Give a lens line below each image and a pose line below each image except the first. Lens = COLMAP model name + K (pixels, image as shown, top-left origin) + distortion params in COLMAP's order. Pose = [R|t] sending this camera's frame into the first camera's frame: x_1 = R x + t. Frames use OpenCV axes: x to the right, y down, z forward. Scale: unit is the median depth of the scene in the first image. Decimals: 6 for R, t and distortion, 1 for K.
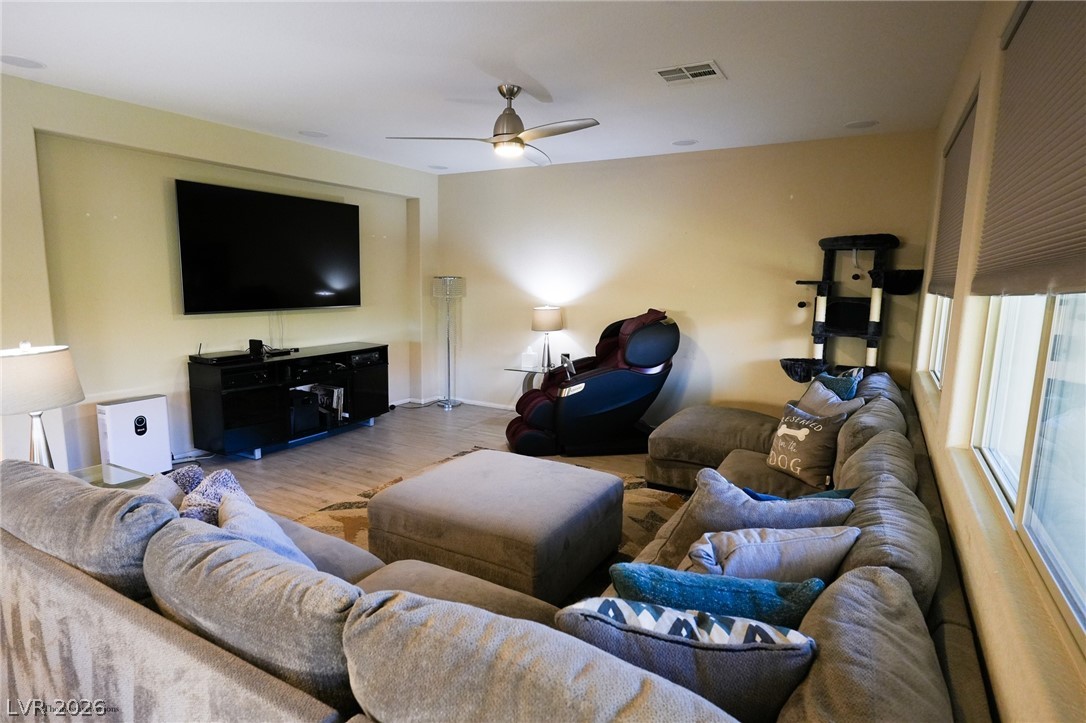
lens RADIAL K [[589.4, 0, 536.8], [0, 589.4, 364.3], [0, 0, 1]] dist [-0.004018, 0.003623]
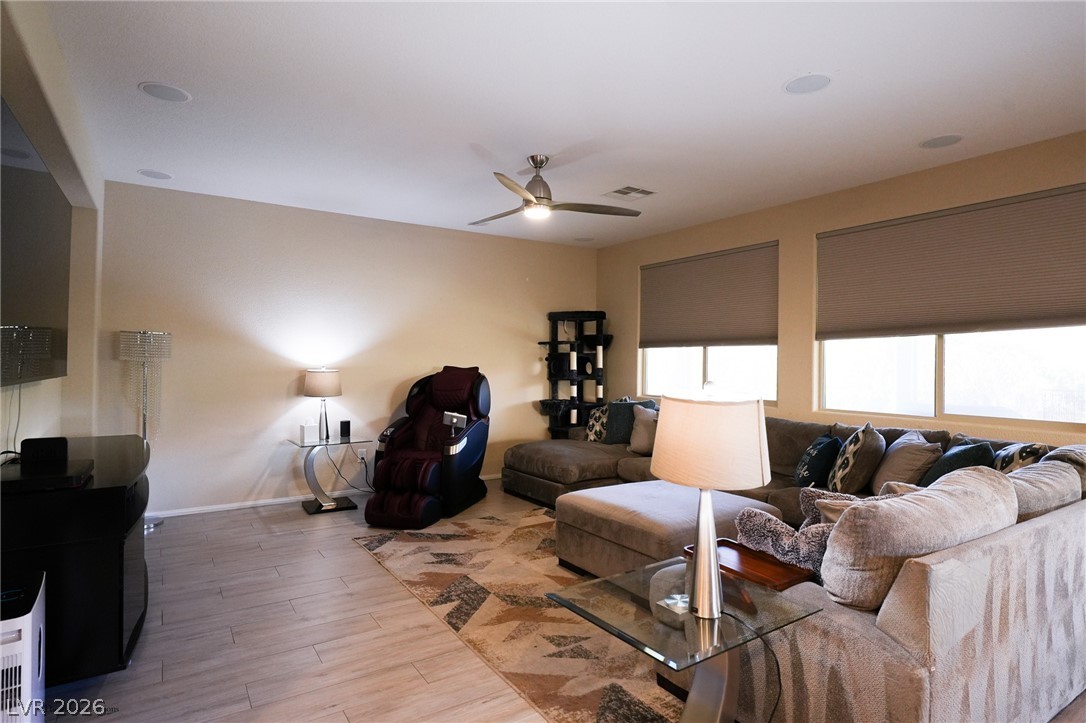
lens RADIAL K [[589.4, 0, 542.6], [0, 589.4, 360.8], [0, 0, 1]] dist [-0.004018, 0.003623]
pose [[0.447620, -0.009134, 0.894177, -0.762738], [0.132339, 0.989613, -0.056139, -0.023607], [-0.884377, 0.143463, 0.444179, 0.412317]]
